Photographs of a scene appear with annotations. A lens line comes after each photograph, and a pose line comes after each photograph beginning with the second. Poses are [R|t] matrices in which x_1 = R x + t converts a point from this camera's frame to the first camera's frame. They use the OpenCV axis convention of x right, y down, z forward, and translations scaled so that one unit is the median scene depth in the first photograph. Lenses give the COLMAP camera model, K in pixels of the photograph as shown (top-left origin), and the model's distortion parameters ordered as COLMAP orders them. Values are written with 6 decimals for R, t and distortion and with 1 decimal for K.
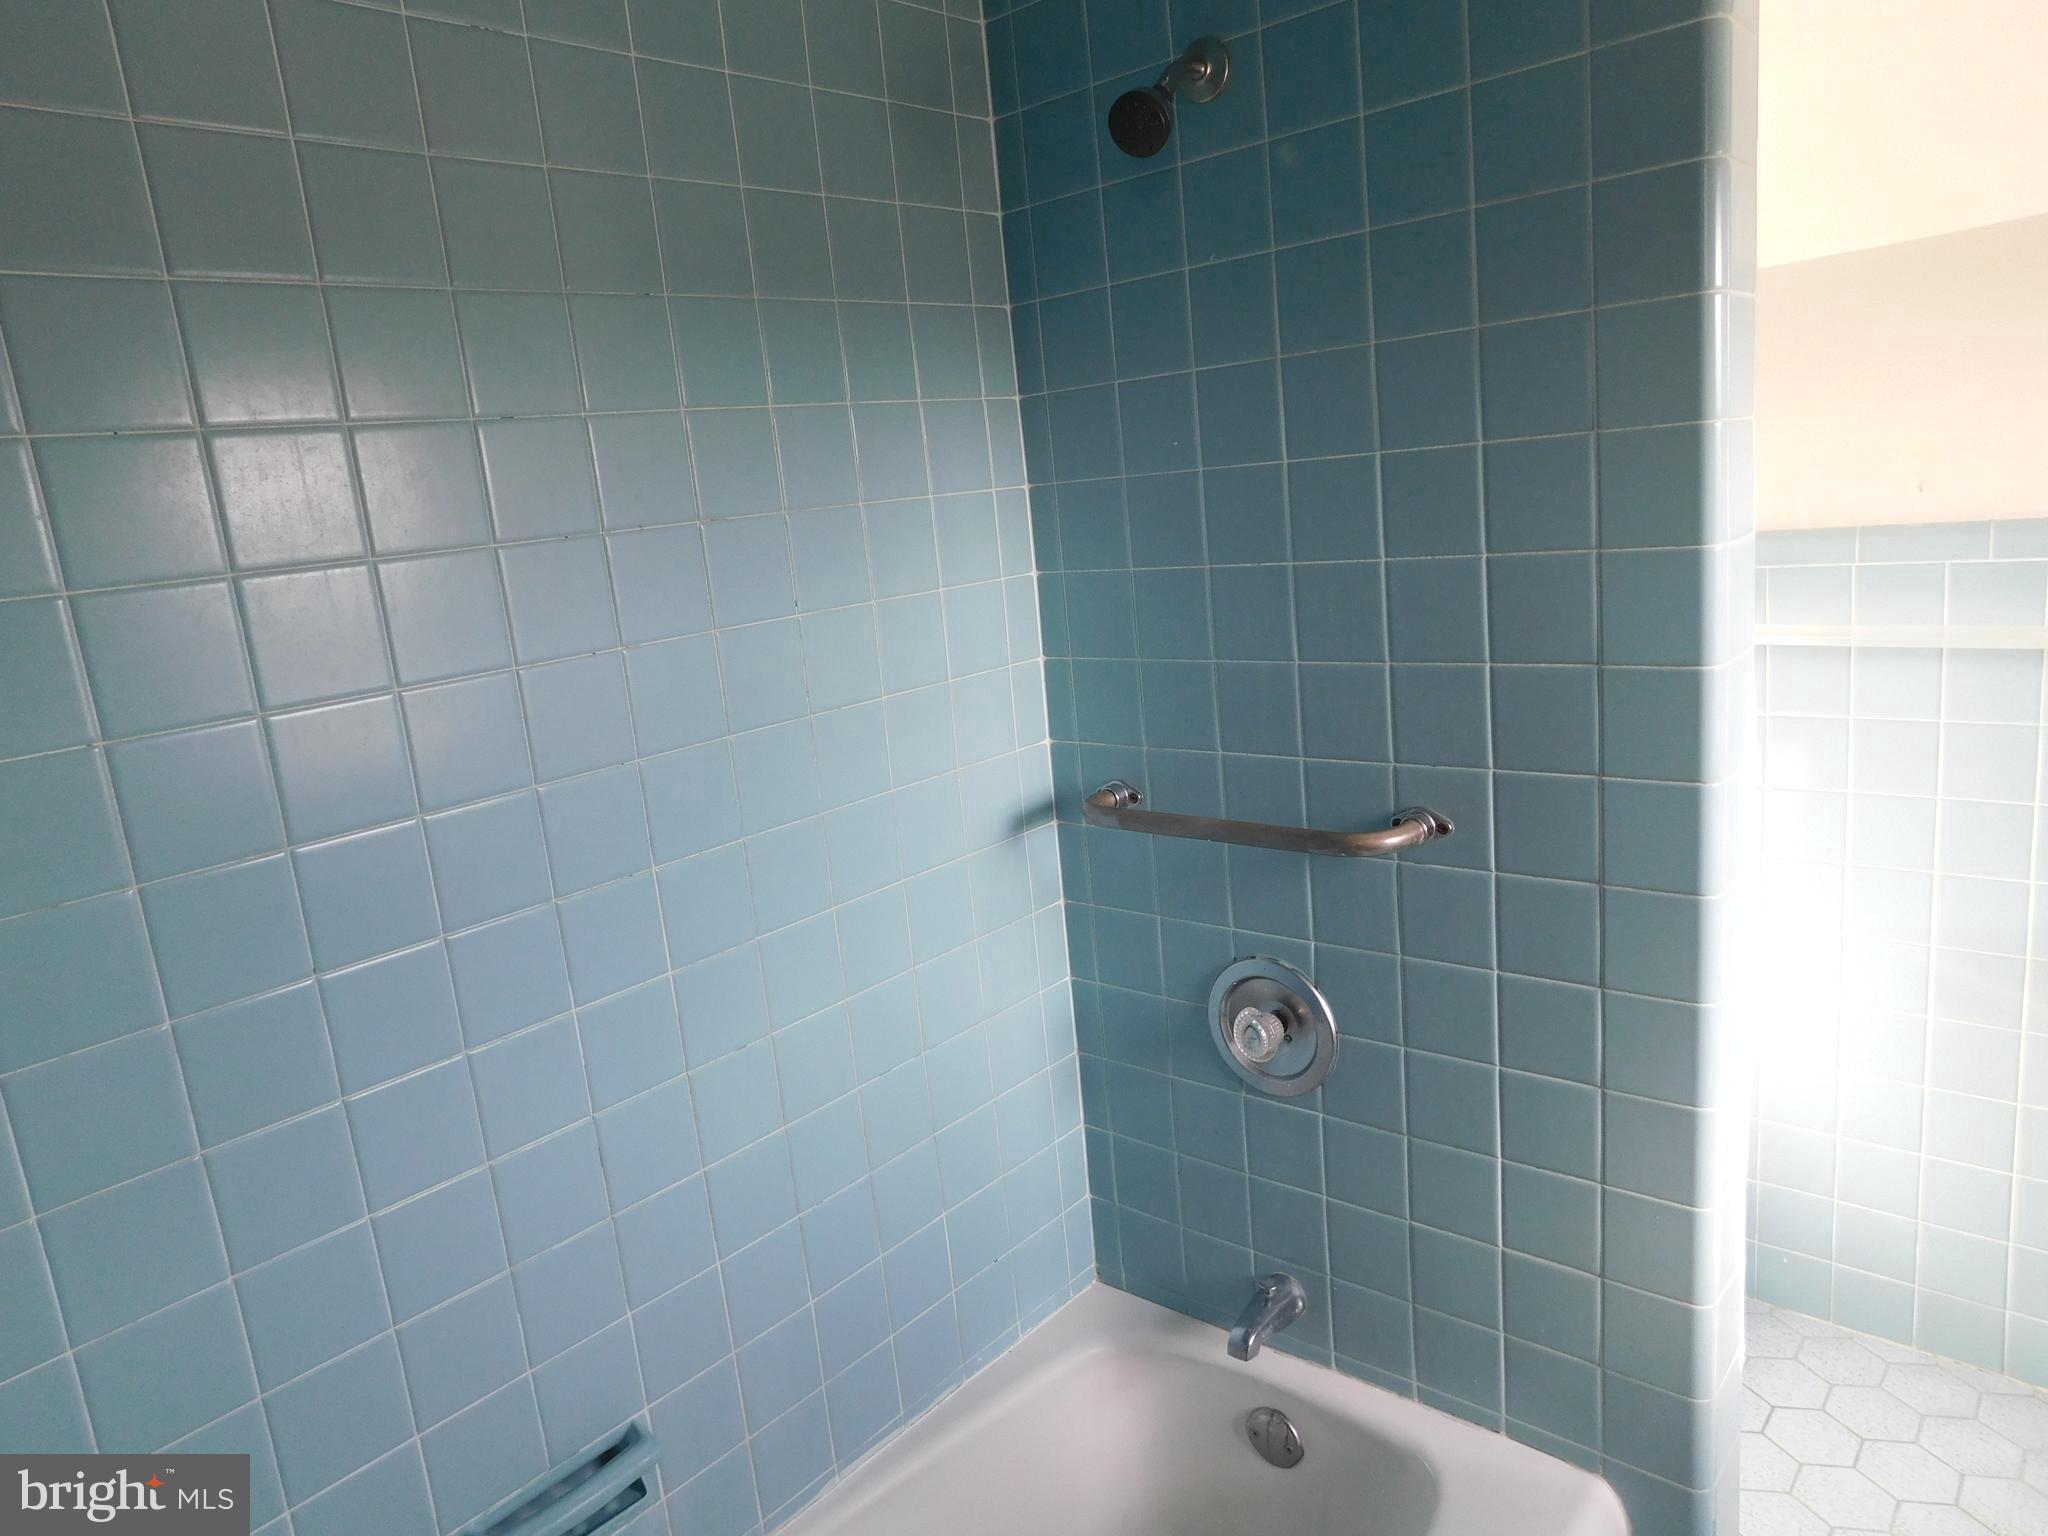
lens RADIAL K [[1354.1, 0, 1004.3], [0, 1354.1, 767.1], [0, 0, 1]] dist [-0.057750, 0.049477]
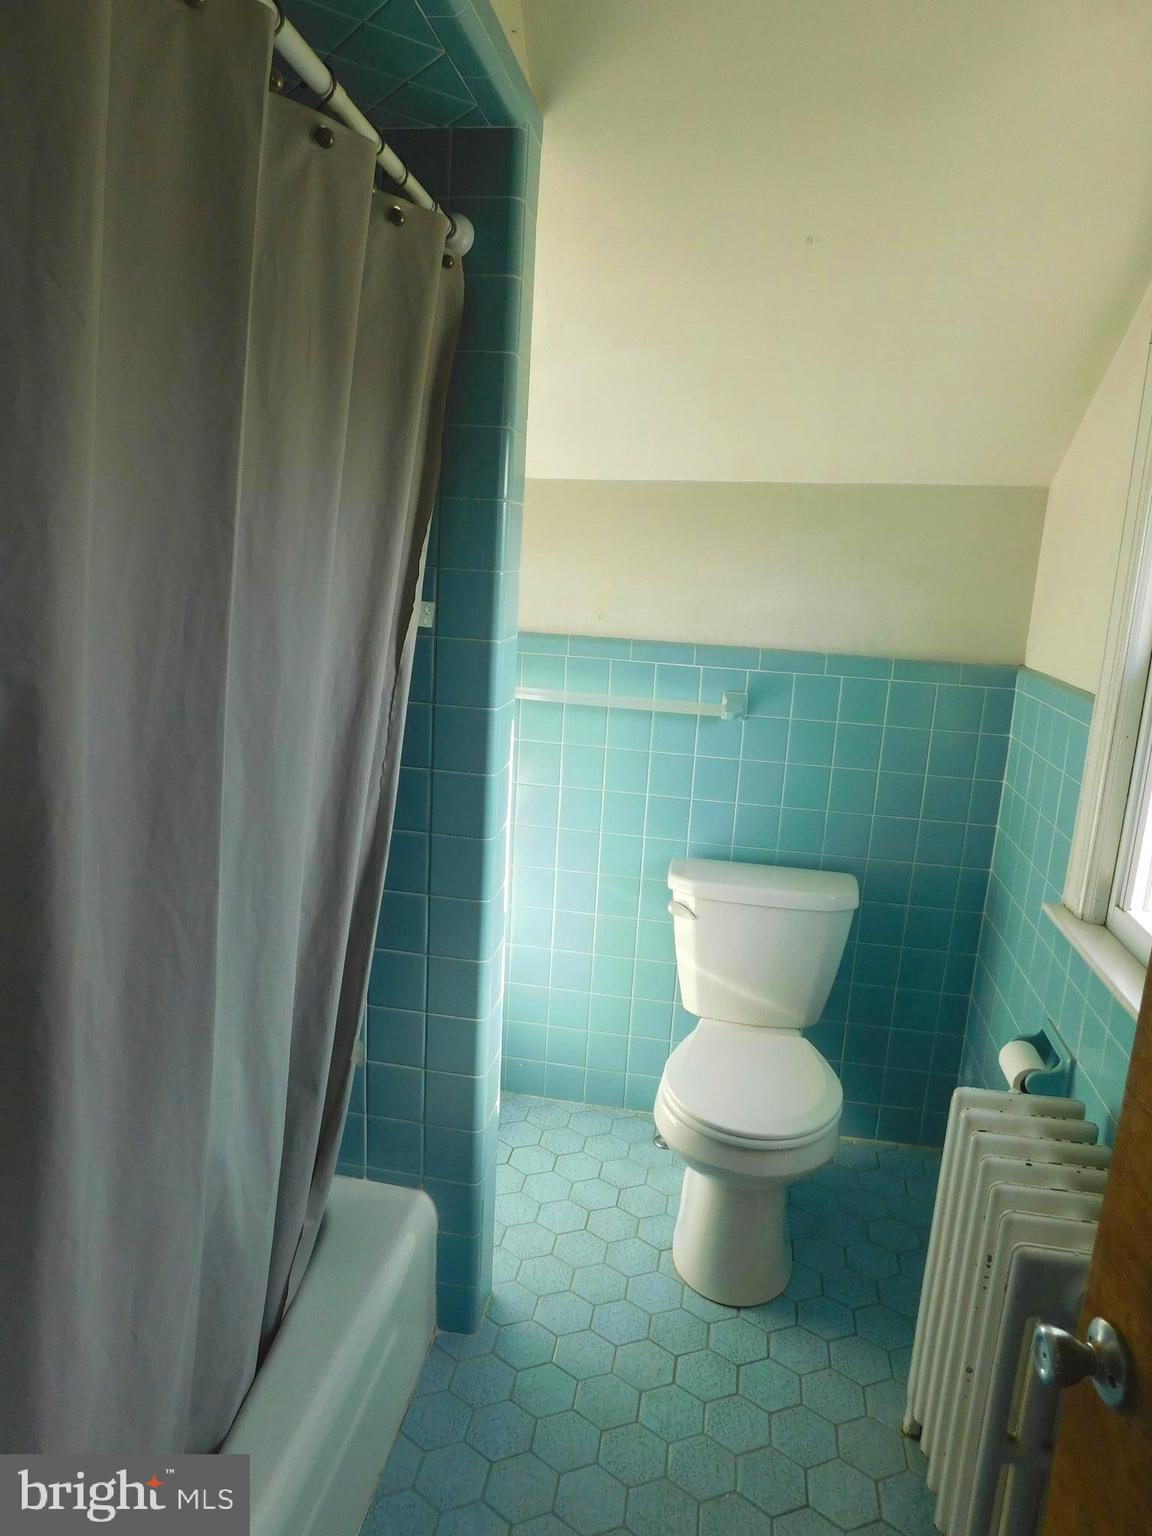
lens RADIAL K [[1015.5, 0, 575.0], [0, 1015.5, 770.6], [0, 0, 1]] dist [-0.057750, 0.049477]
pose [[0.839110, 0.033057, 0.542956, -0.085366], [-0.028090, 0.999453, -0.017438, 0.025214], [-0.543236, -0.000619, 0.839580, -0.147472]]
